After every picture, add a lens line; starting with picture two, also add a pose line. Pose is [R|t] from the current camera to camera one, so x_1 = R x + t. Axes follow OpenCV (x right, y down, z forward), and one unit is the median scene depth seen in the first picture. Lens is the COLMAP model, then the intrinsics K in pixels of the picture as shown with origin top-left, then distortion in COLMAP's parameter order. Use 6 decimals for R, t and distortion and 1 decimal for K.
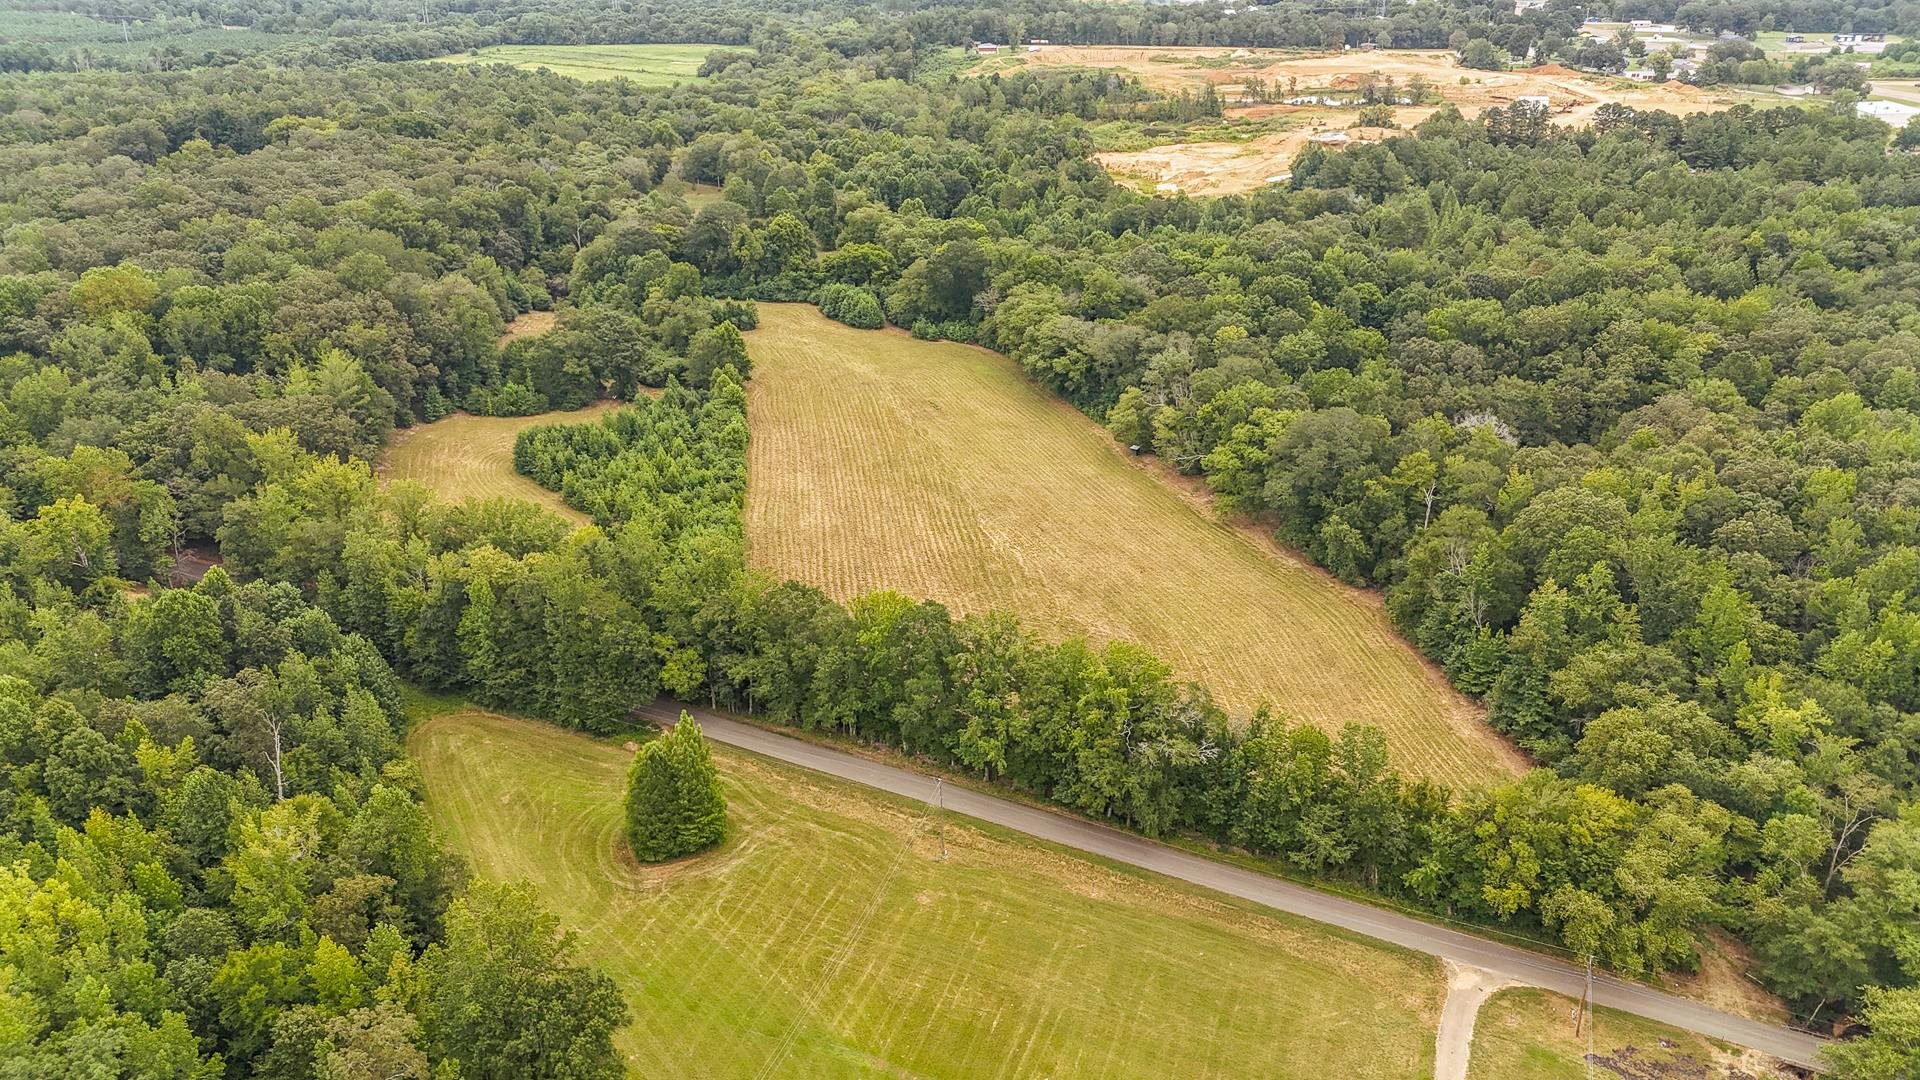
lens RADIAL K [[1411.7, 0, 958.2], [0, 1411.7, 540.3], [0, 0, 1]] dist [0.046334, -0.042891]
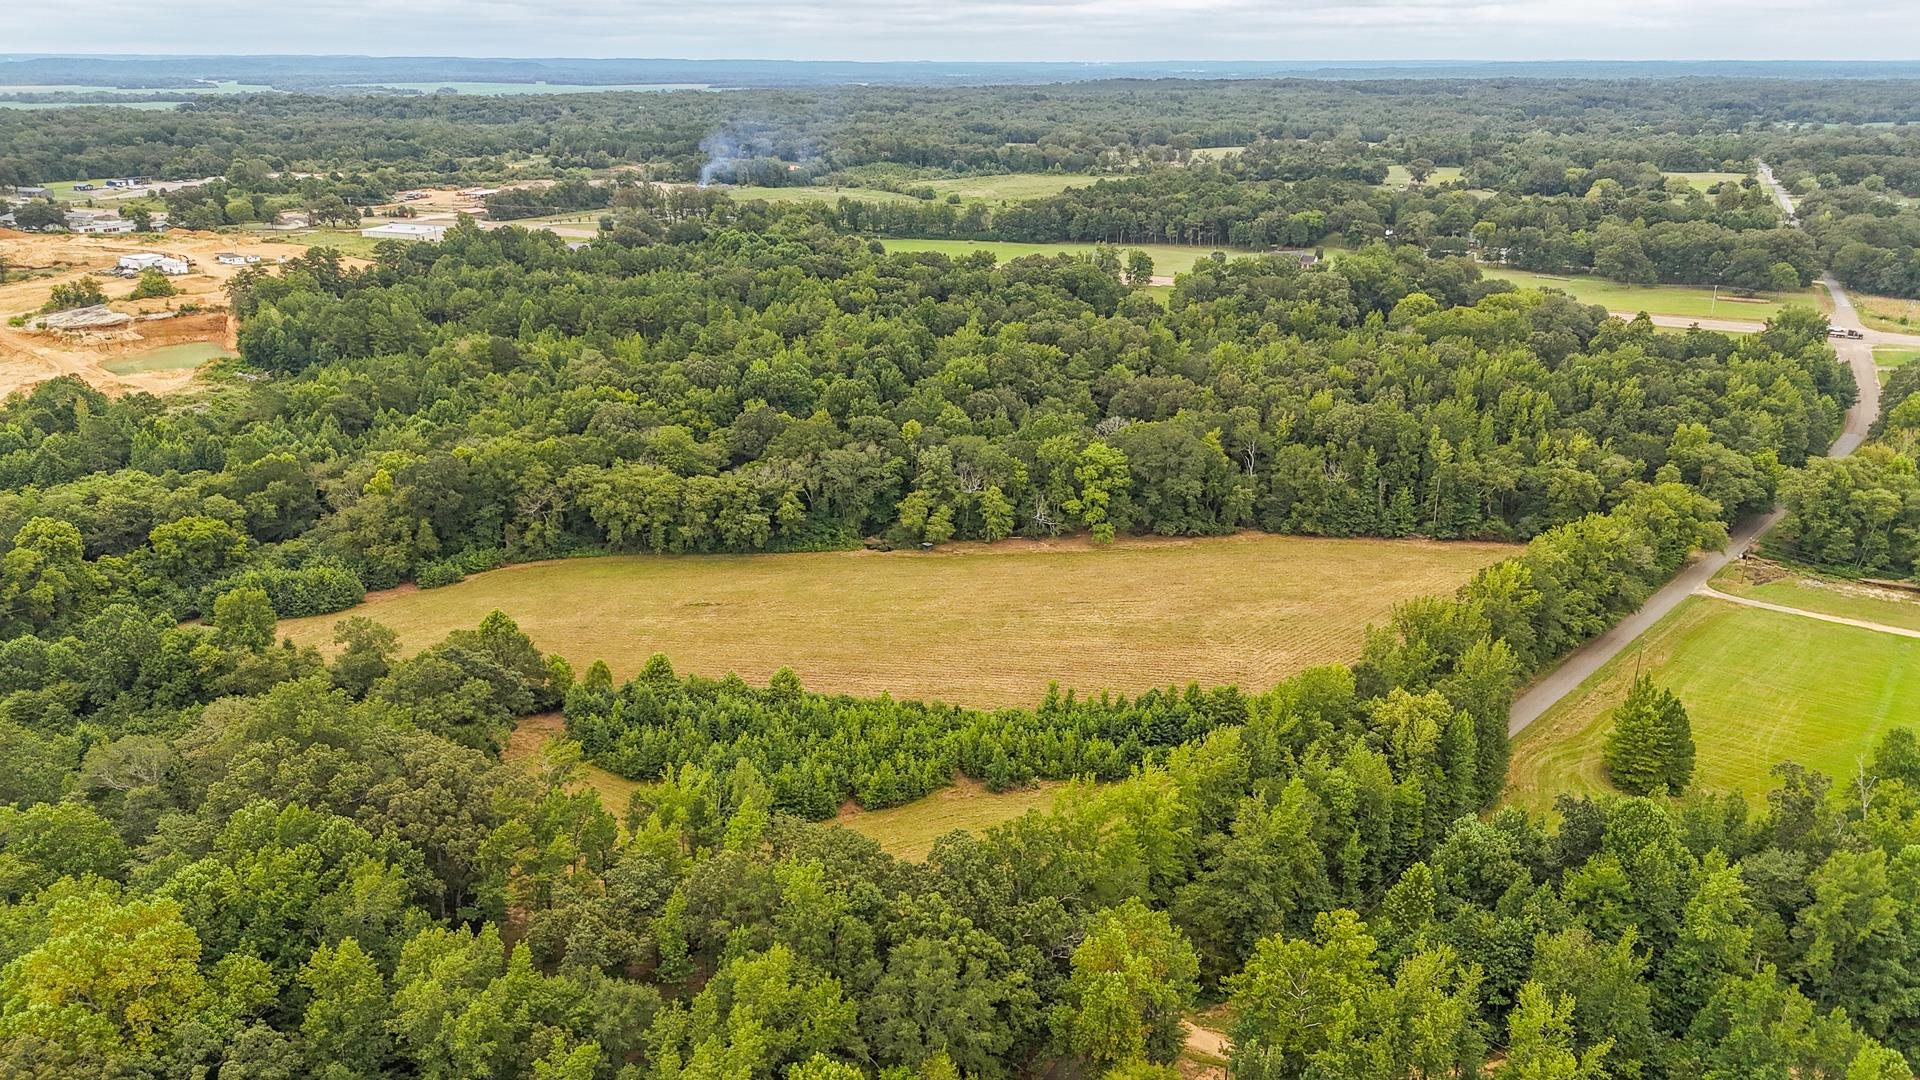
lens RADIAL K [[1411.7, 0, 974.2], [0, 1411.7, 547.4], [0, 0, 1]] dist [0.046334, -0.042891]
pose [[0.245897, -0.304206, 0.920322, -0.657545], [0.384203, 0.902292, 0.195593, -0.200516], [-0.889900, 0.305495, 0.338748, 0.470457]]
